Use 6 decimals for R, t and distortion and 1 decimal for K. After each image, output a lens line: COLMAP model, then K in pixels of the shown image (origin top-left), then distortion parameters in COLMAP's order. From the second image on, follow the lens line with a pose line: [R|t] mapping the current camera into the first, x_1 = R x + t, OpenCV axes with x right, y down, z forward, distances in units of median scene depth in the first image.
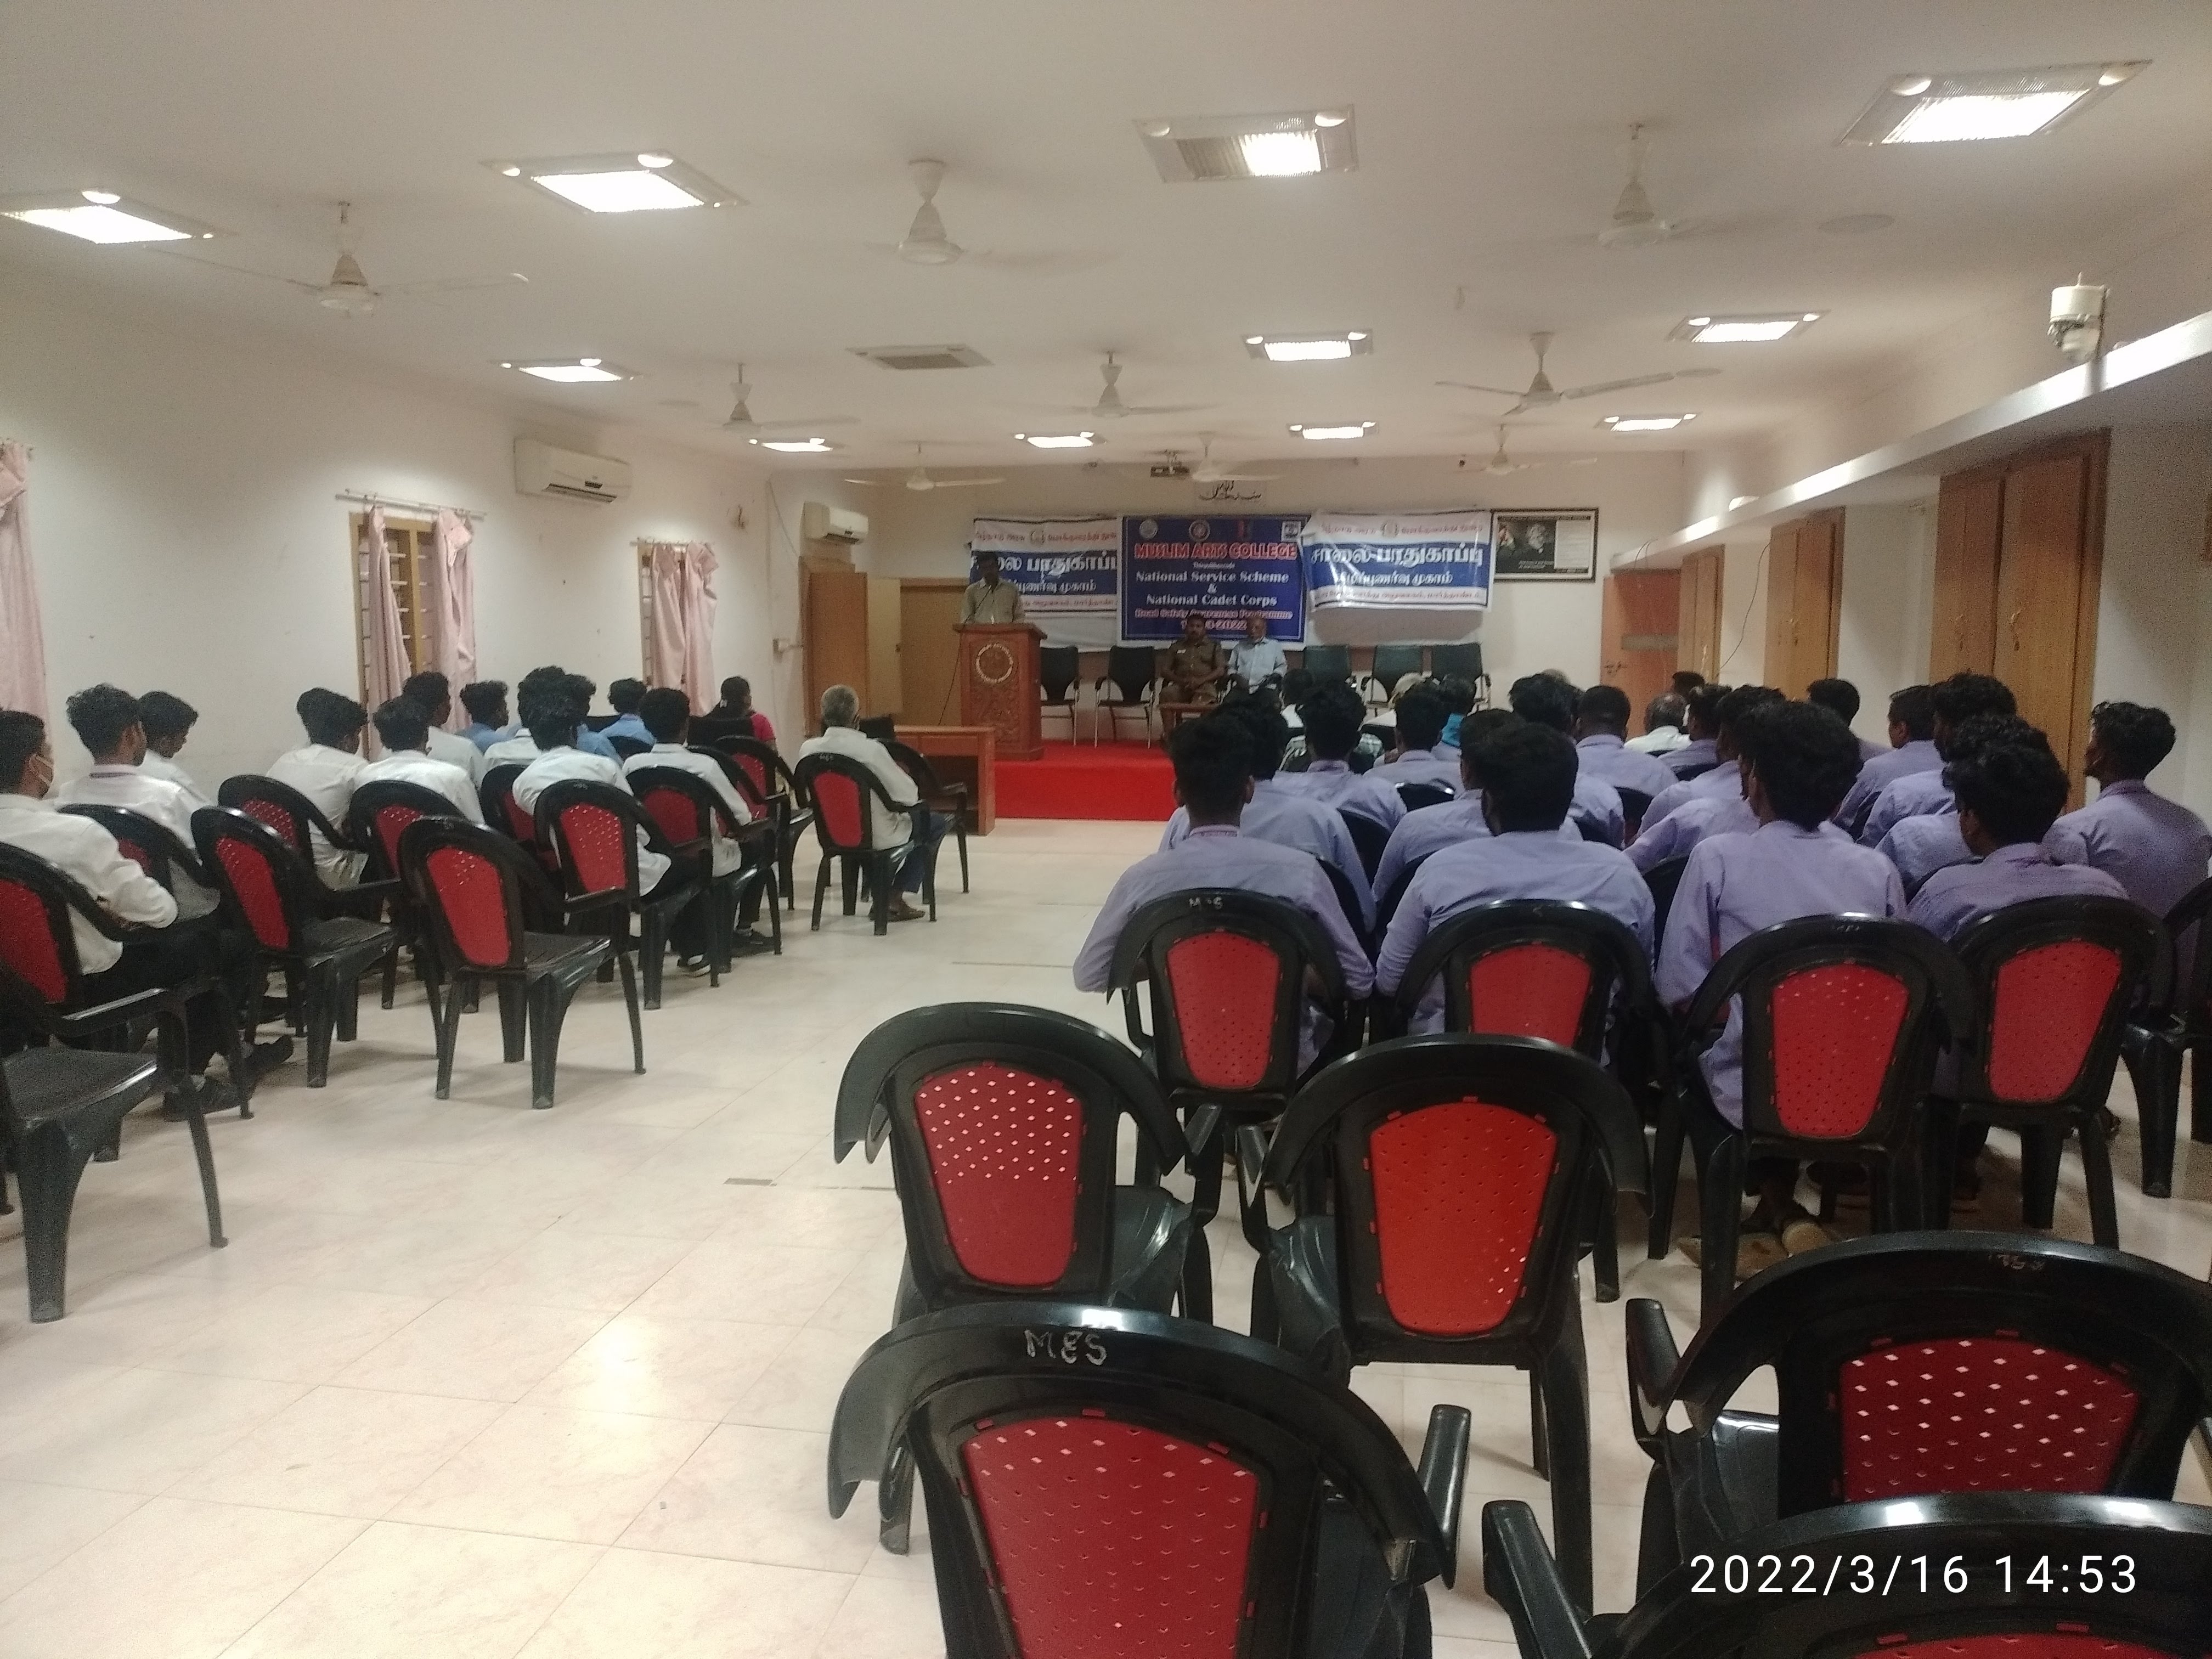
lens RADIAL K [[1551.1, 0, 1114.3], [0, 1551.1, 838.3], [0, 0, 1]] dist [0.021169, -0.034471]
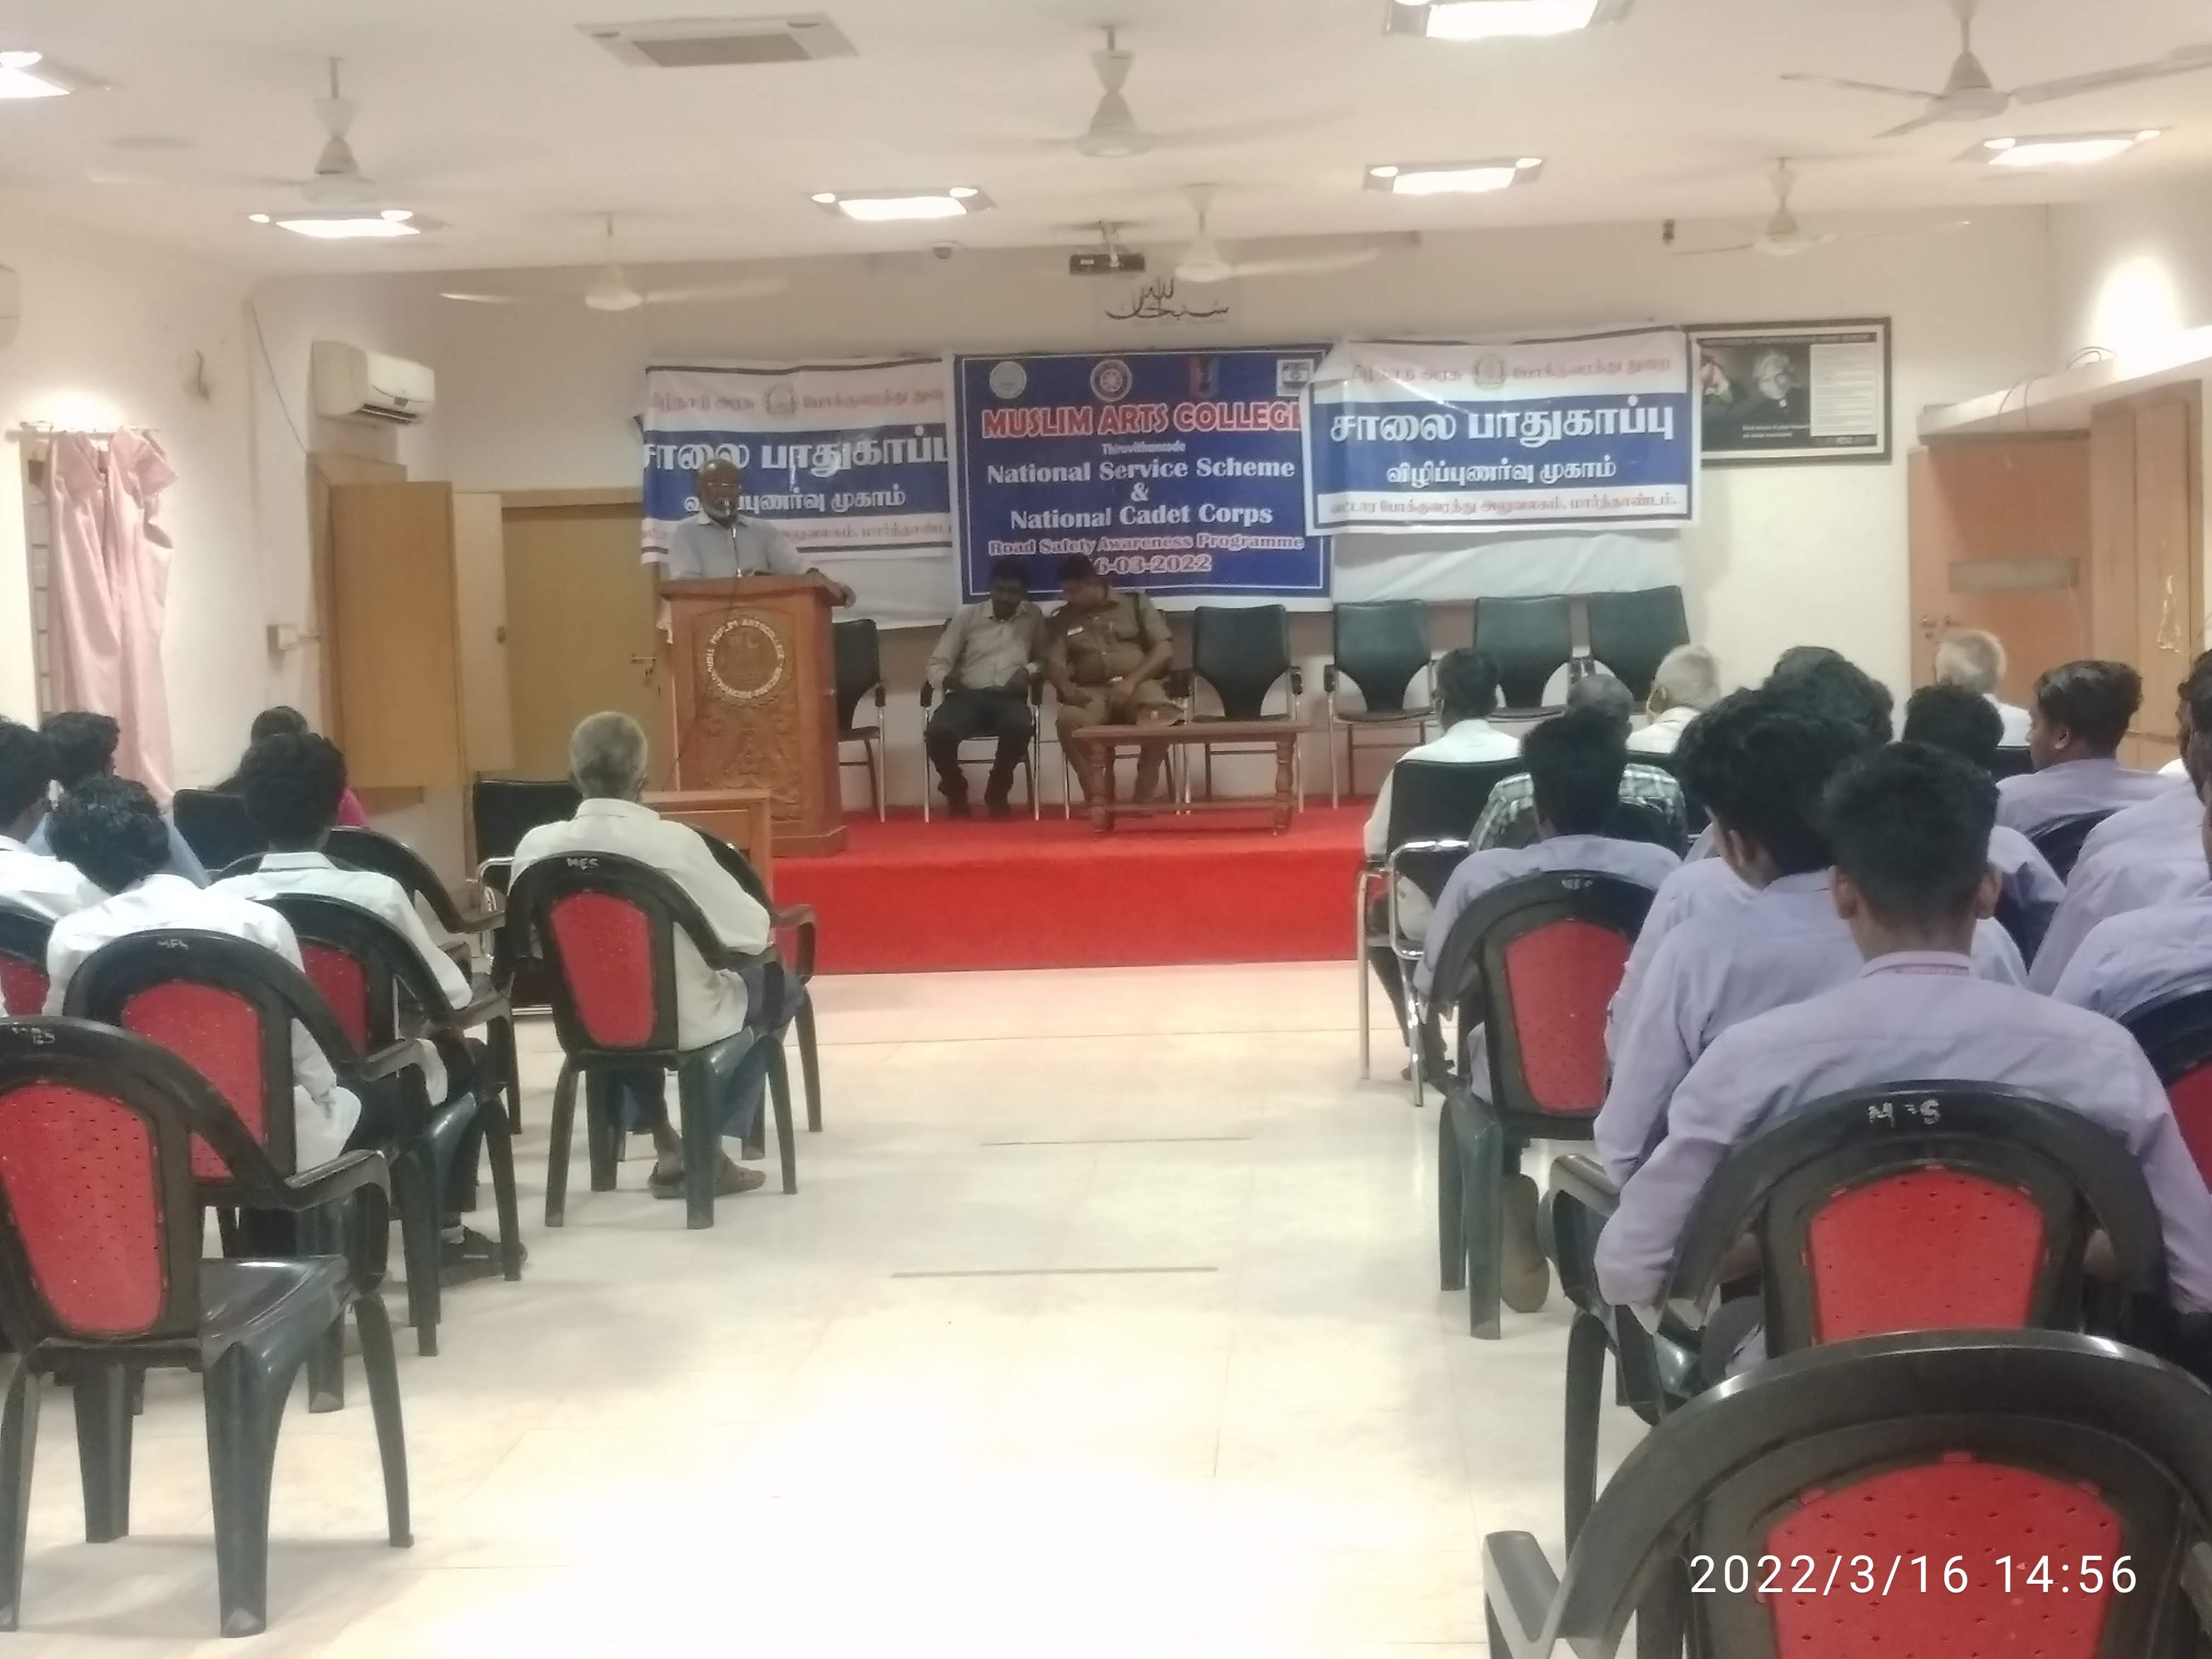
lens RADIAL K [[3151.1, 0, 1103.7], [0, 3151.1, 835.5], [0, 0, 1]] dist [0.020405, 0.000000]
pose [[0.992913, -0.040777, 0.111626, -0.089985], [0.046674, 0.997621, -0.050728, -0.002206], [-0.109292, 0.055579, 0.992455, 0.008607]]
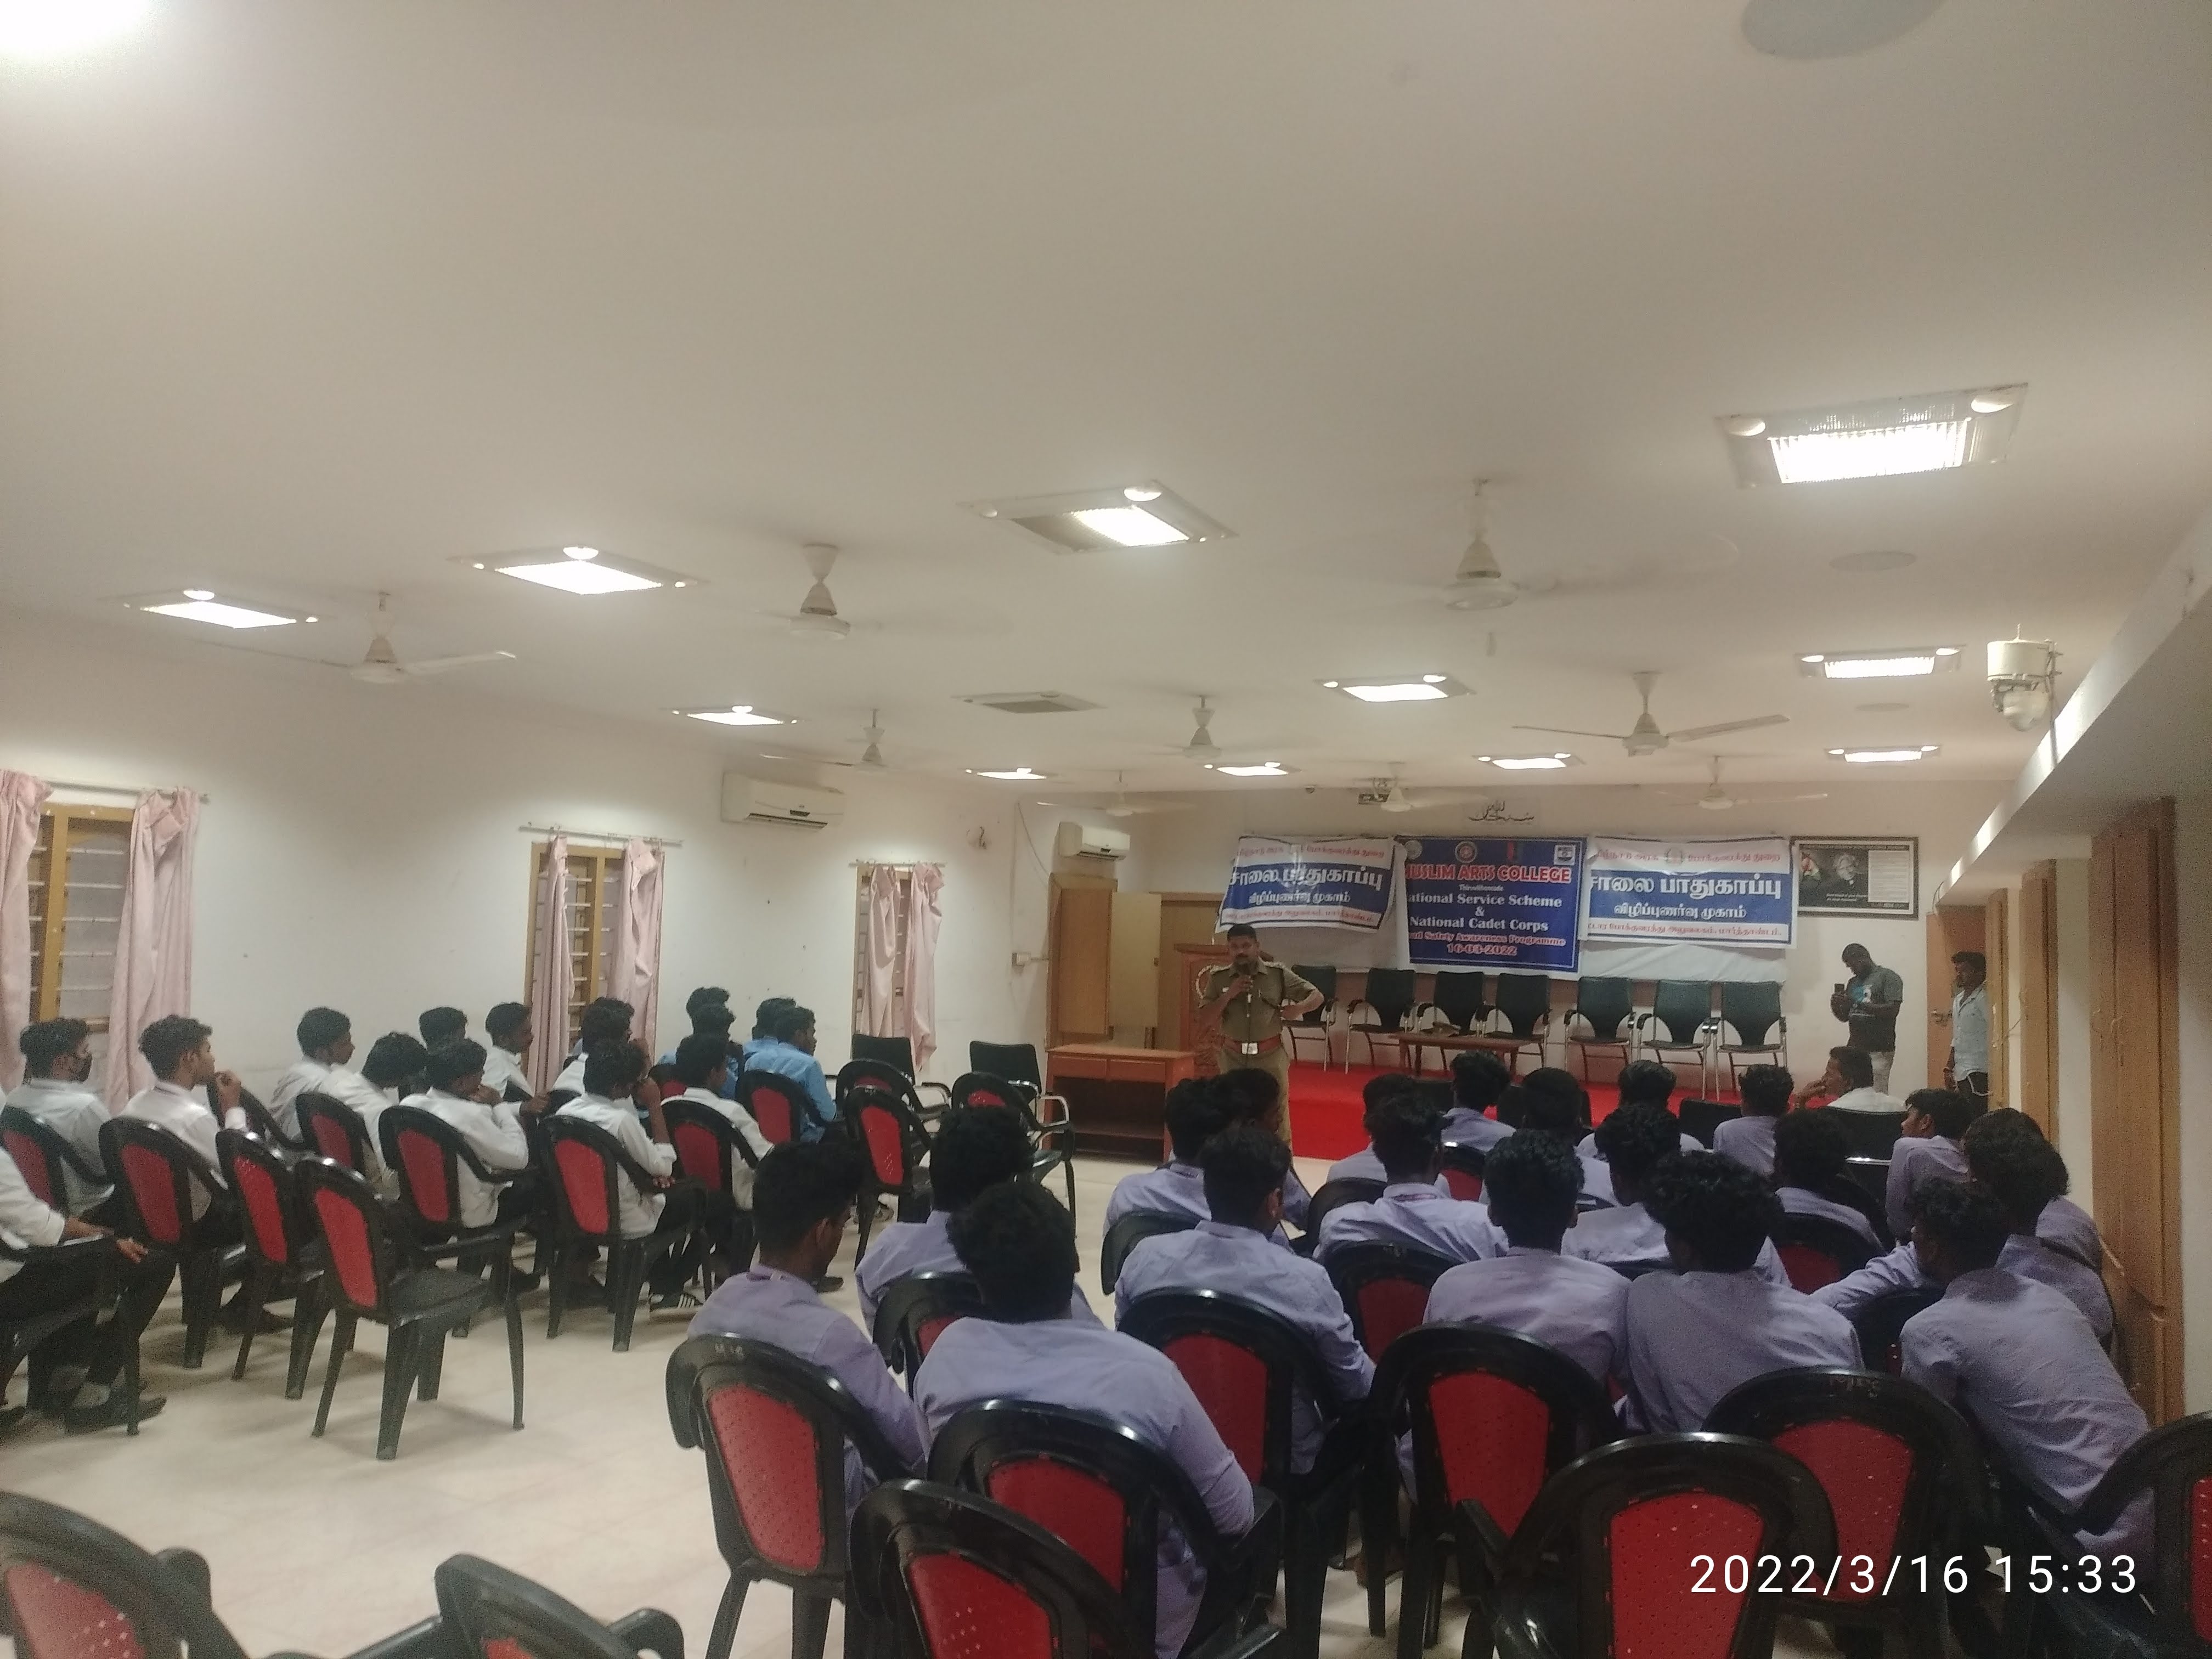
lens RADIAL K [[1551.1, 0, 1118.8], [0, 1551.1, 875.5], [0, 0, 1]] dist [0.021169, -0.034471]
pose [[0.961285, 0.020606, -0.274785, 0.153130], [-0.064980, 0.986029, -0.153378, -0.031989], [0.267785, 0.165296, 0.949194, 0.049545]]
